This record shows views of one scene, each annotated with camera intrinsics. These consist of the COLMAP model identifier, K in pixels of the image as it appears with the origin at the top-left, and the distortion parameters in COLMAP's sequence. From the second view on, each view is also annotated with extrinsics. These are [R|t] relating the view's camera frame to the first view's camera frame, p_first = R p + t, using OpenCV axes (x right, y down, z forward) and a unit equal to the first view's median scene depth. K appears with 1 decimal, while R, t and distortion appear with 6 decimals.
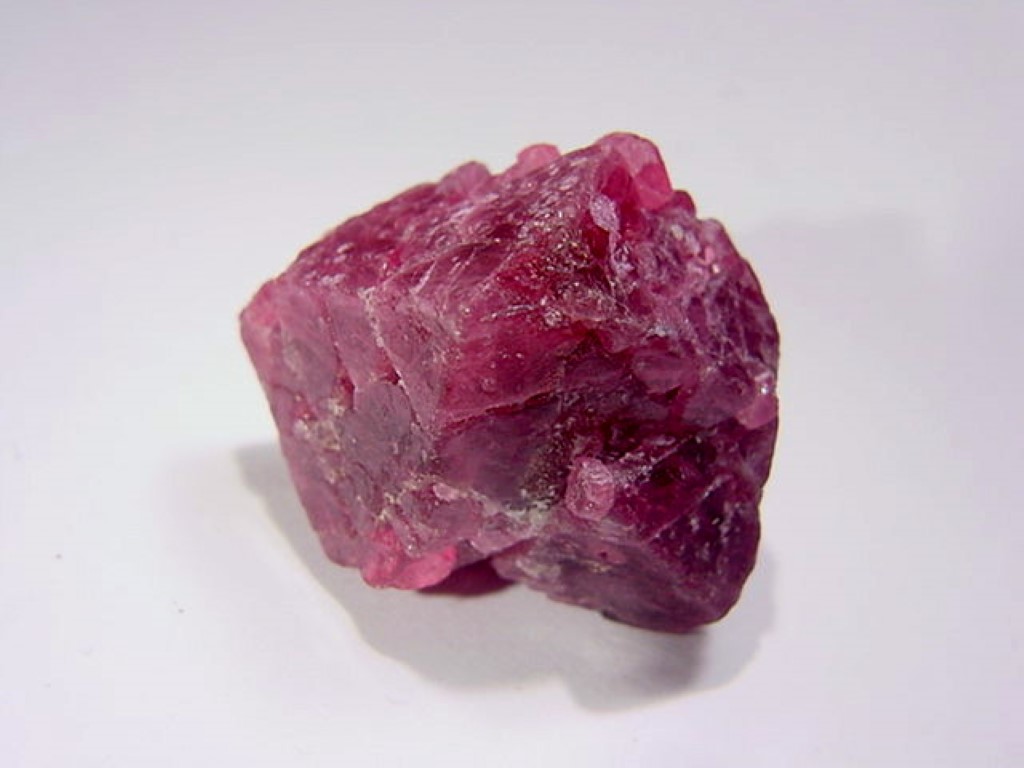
lens RADIAL K [[408.6, 0, 528.3], [0, 408.6, 383.1], [0, 0, 1]] dist [-0.000349, 0.000005]
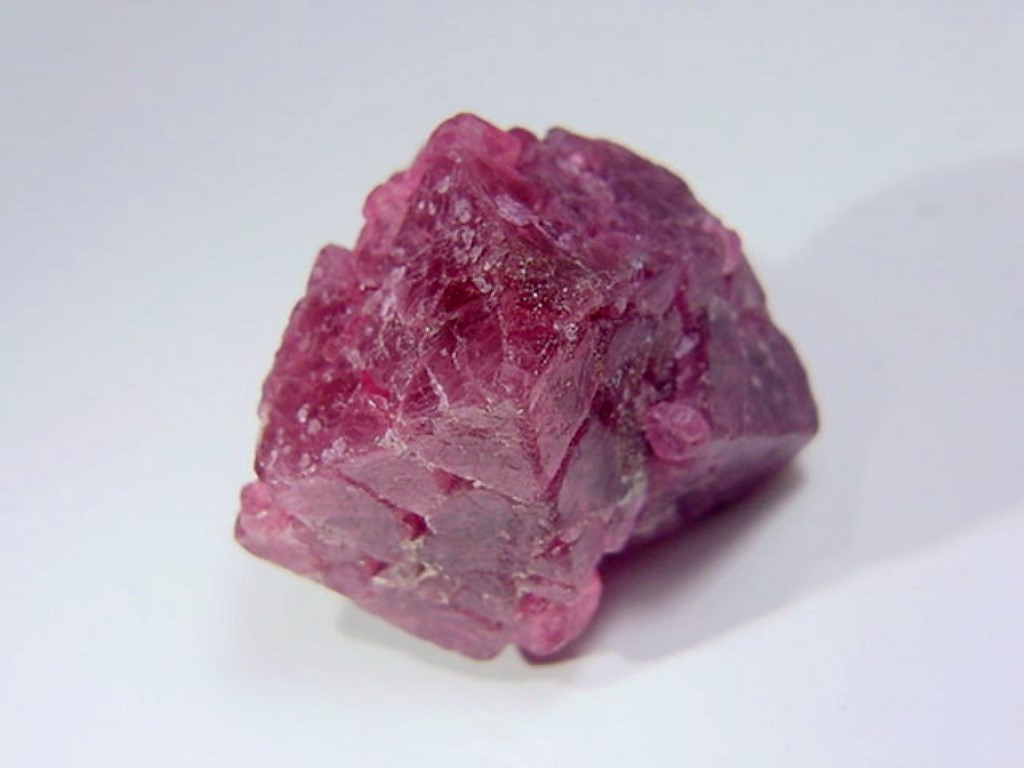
lens RADIAL K [[428.4, 0, 512.0], [0, 428.4, 384.0], [0, 0, 1]] dist [0.000129, -0.000017]
pose [[0.743964, -0.667678, 0.026916, -0.119206], [0.666999, 0.744436, 0.030450, -0.149413], [-0.040368, -0.004701, 0.999174, -0.009523]]
